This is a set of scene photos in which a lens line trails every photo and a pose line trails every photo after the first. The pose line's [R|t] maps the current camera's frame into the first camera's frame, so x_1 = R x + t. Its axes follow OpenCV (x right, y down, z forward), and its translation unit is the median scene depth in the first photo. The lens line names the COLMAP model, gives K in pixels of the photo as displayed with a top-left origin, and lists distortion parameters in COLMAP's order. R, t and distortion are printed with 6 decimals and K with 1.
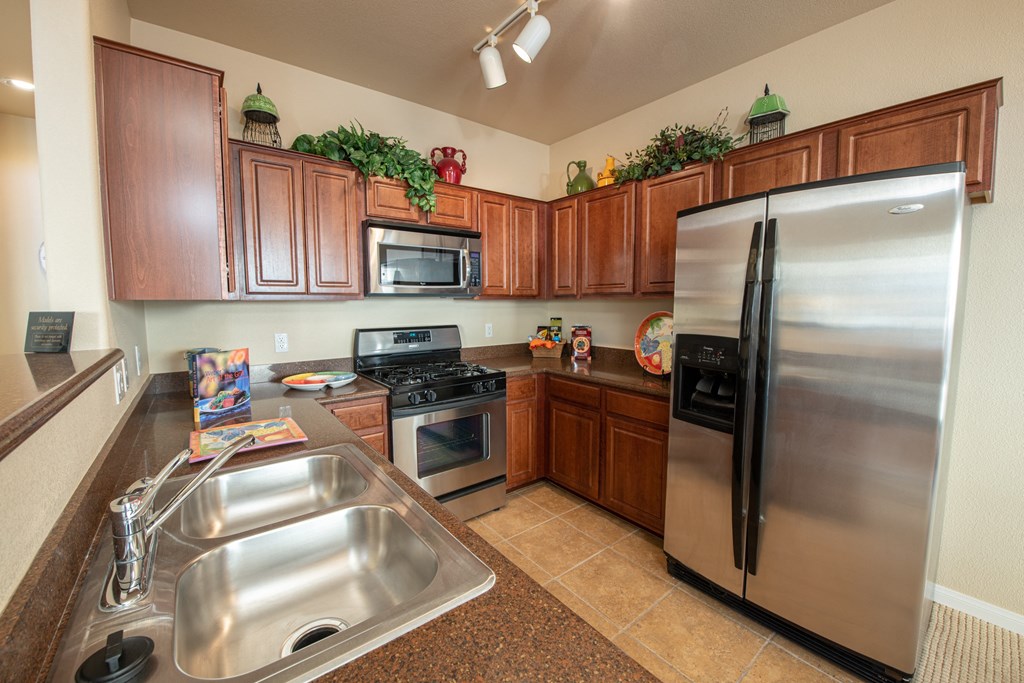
lens RADIAL K [[409.2, 0, 515.5], [0, 409.2, 339.6], [0, 0, 1]] dist [-0.017957, -0.000004]
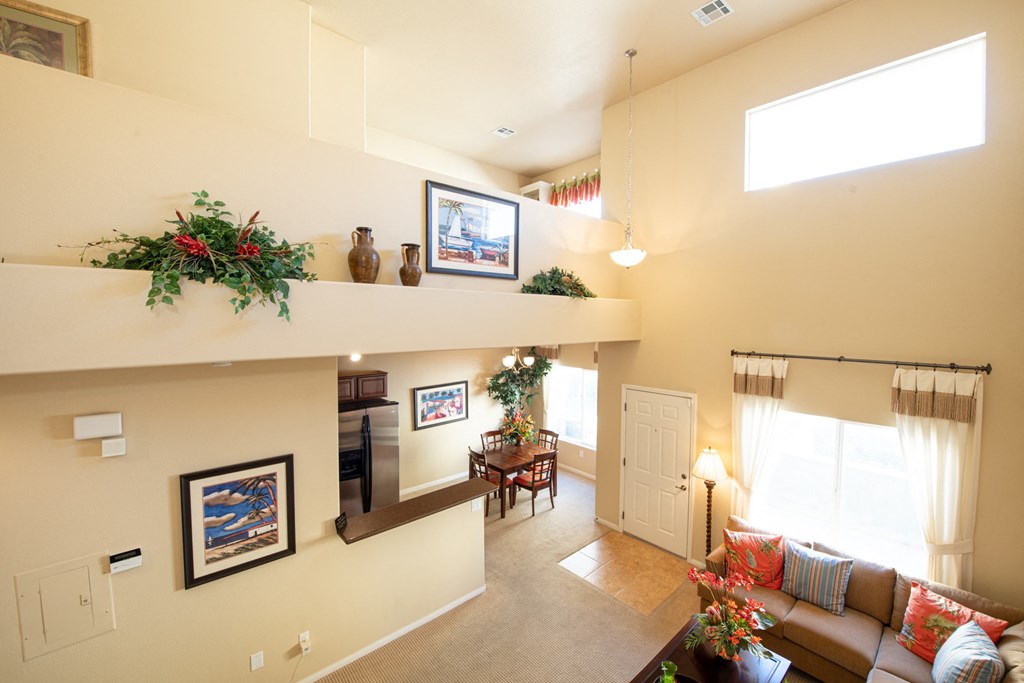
lens RADIAL K [[409.2, 0, 515.5], [0, 409.2, 339.6], [0, 0, 1]] dist [-0.017957, -0.000004]
pose [[-0.055177, -0.046403, 0.997398, -2.932424], [0.083067, 0.995243, 0.050898, -0.996228], [-0.995015, 0.085659, -0.051060, -0.184731]]
